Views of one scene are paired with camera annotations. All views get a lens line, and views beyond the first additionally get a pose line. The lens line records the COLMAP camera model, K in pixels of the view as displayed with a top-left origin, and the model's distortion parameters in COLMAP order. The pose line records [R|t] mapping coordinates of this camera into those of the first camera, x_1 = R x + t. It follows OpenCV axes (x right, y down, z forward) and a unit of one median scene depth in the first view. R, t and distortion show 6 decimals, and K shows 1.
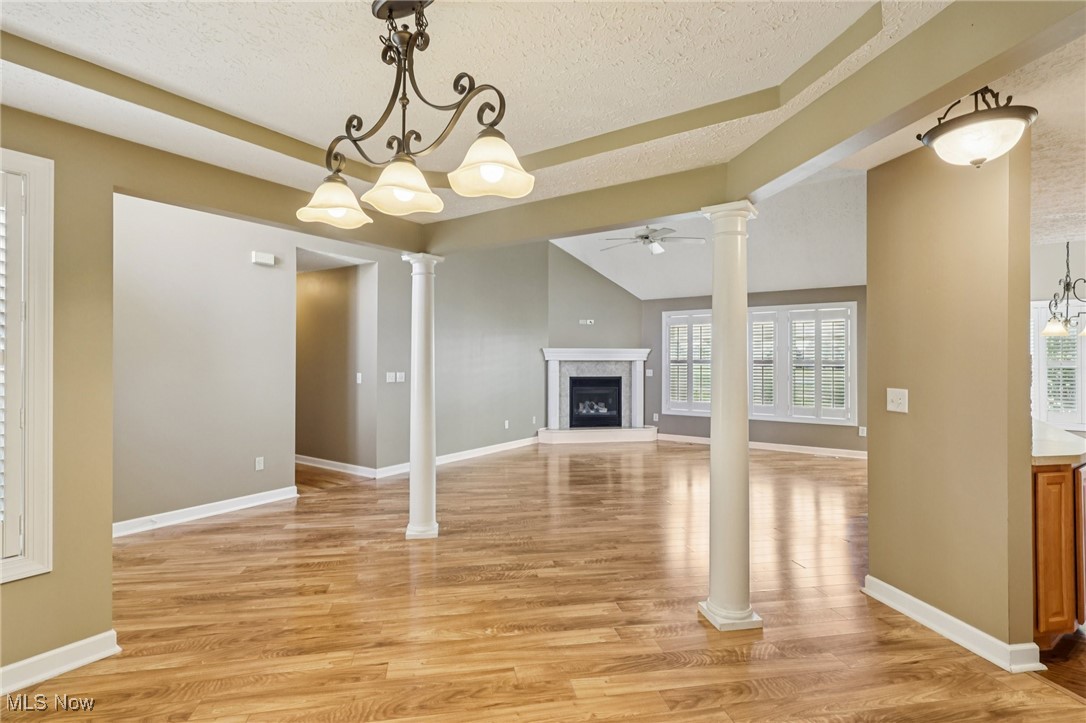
lens RADIAL K [[528.4, 0, 533.9], [0, 528.4, 359.9], [0, 0, 1]] dist [-0.004384, 0.001670]
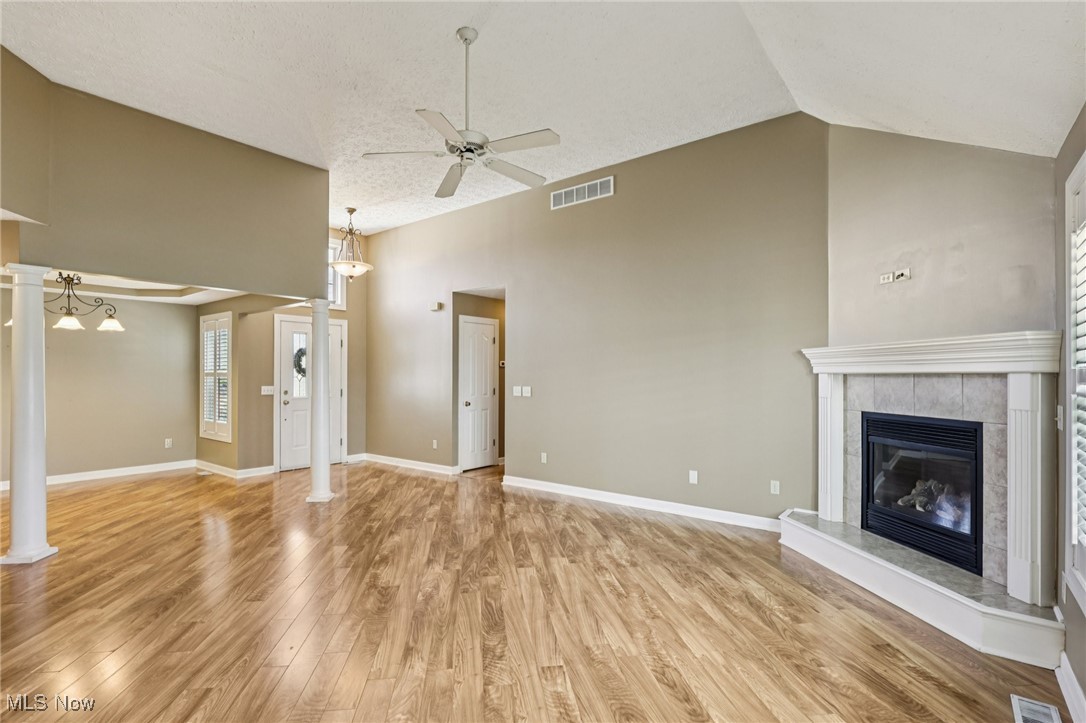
lens RADIAL K [[528.4, 0, 537.4], [0, 528.4, 370.6], [0, 0, 1]] dist [-0.004384, 0.001670]
pose [[-0.072318, -0.013529, -0.997290, 0.526224], [-0.000338, 0.999908, -0.013540, 0.004524], [0.997382, -0.000642, -0.072316, 0.773386]]
